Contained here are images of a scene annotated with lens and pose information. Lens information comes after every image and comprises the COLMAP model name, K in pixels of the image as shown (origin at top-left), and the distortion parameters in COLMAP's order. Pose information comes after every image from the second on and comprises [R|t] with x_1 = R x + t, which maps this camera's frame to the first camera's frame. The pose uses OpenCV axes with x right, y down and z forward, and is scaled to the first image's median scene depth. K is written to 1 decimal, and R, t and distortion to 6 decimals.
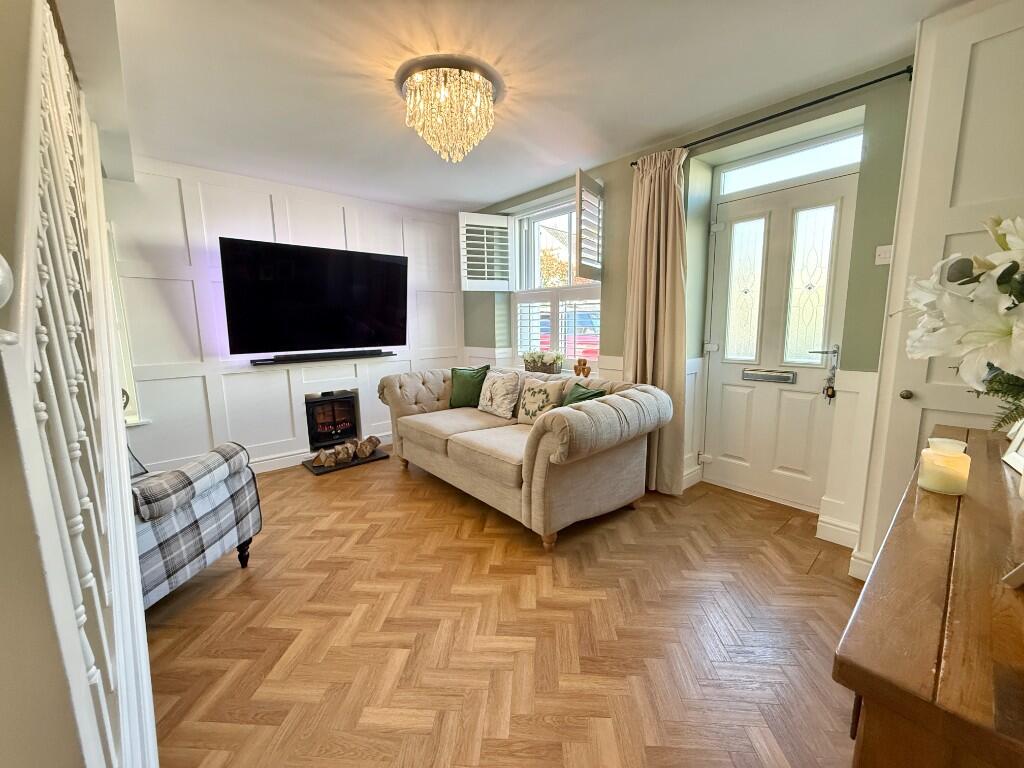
lens RADIAL K [[410.3, 0, 512.9], [0, 410.3, 386.3], [0, 0, 1]] dist [-0.001704, 0.000288]
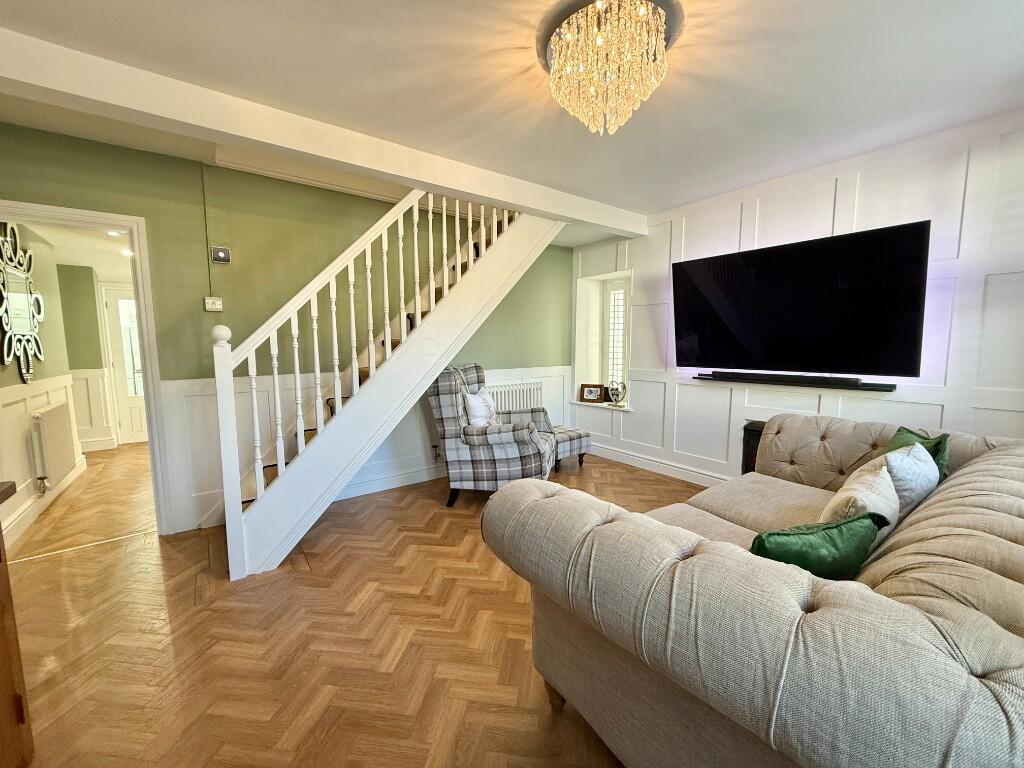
lens RADIAL K [[410.3, 0, 507.2], [0, 410.3, 385.4], [0, 0, 1]] dist [-0.001704, 0.000288]
pose [[-0.087580, 0.115069, -0.989489, 0.397005], [-0.146867, 0.980960, 0.127076, -0.087258], [0.985271, 0.156453, -0.069013, 0.545194]]
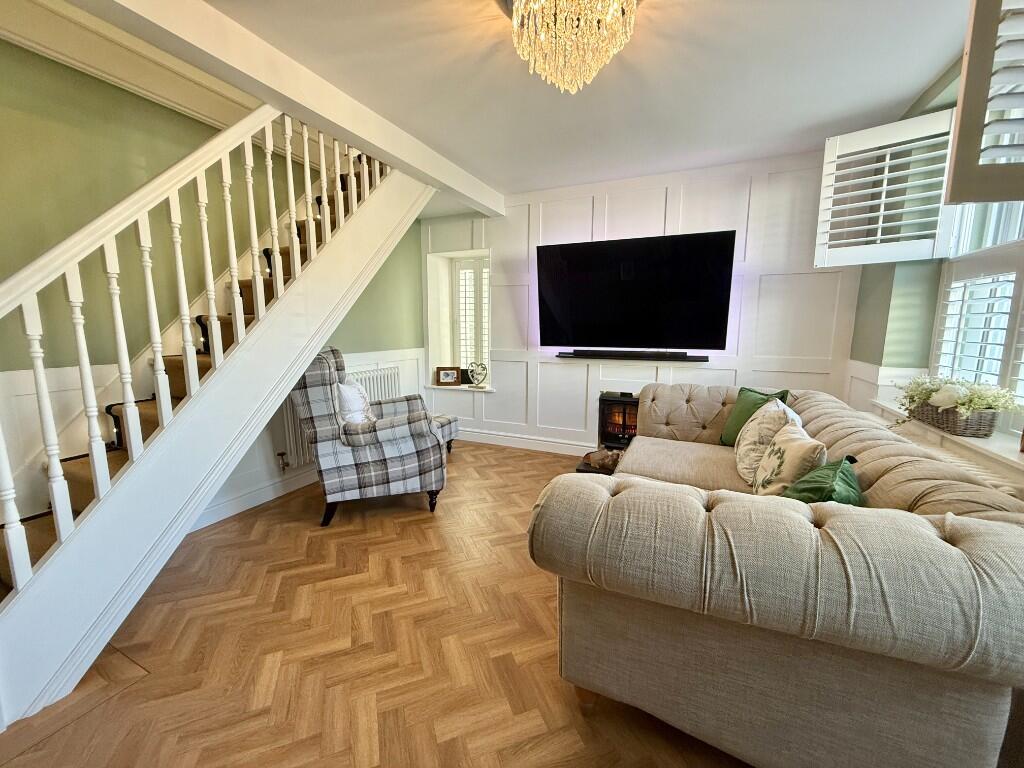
lens RADIAL K [[410.3, 0, 510.2], [0, 410.3, 385.4], [0, 0, 1]] dist [-0.001704, 0.000288]
pose [[0.406888, 0.144835, -0.901923, 0.303759], [-0.146063, 0.984962, 0.092275, -0.053586], [0.901725, 0.094192, 0.421924, 0.376587]]
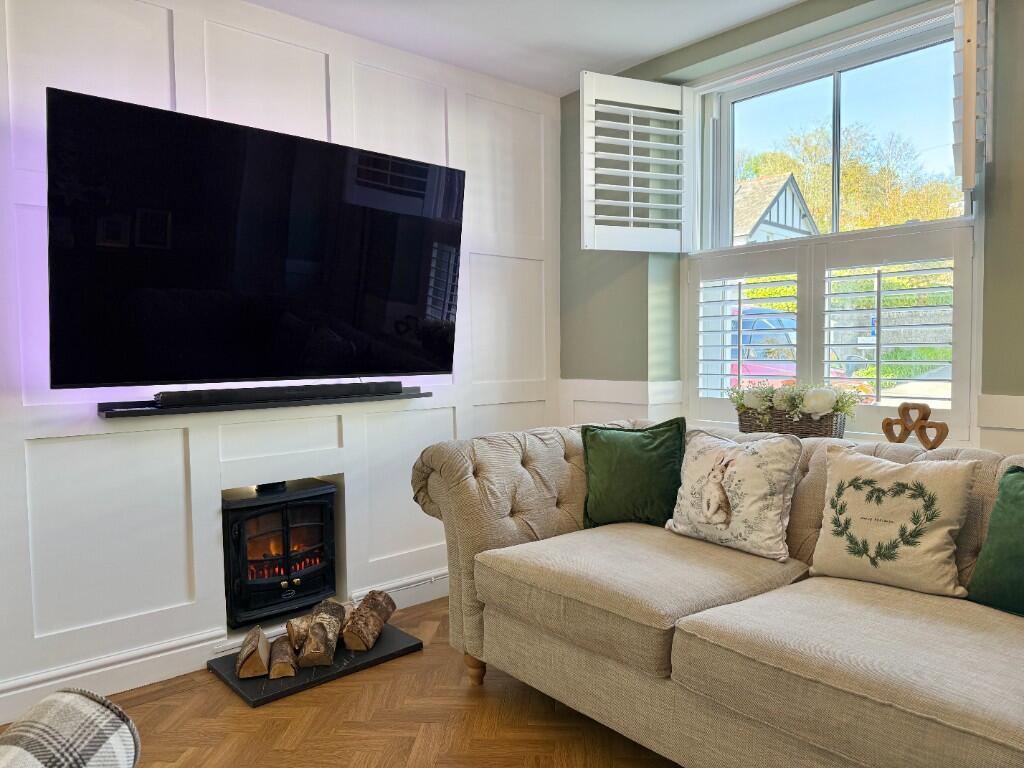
lens RADIAL K [[728.5, 0, 508.2], [0, 728.5, 389.3], [0, 0, 1]] dist [0.047842, -0.009528]
pose [[0.999917, 0.001598, -0.012805, -0.215362], [-0.002873, 0.994970, -0.100133, -0.007199], [0.012581, 0.100161, 0.994892, 0.269181]]
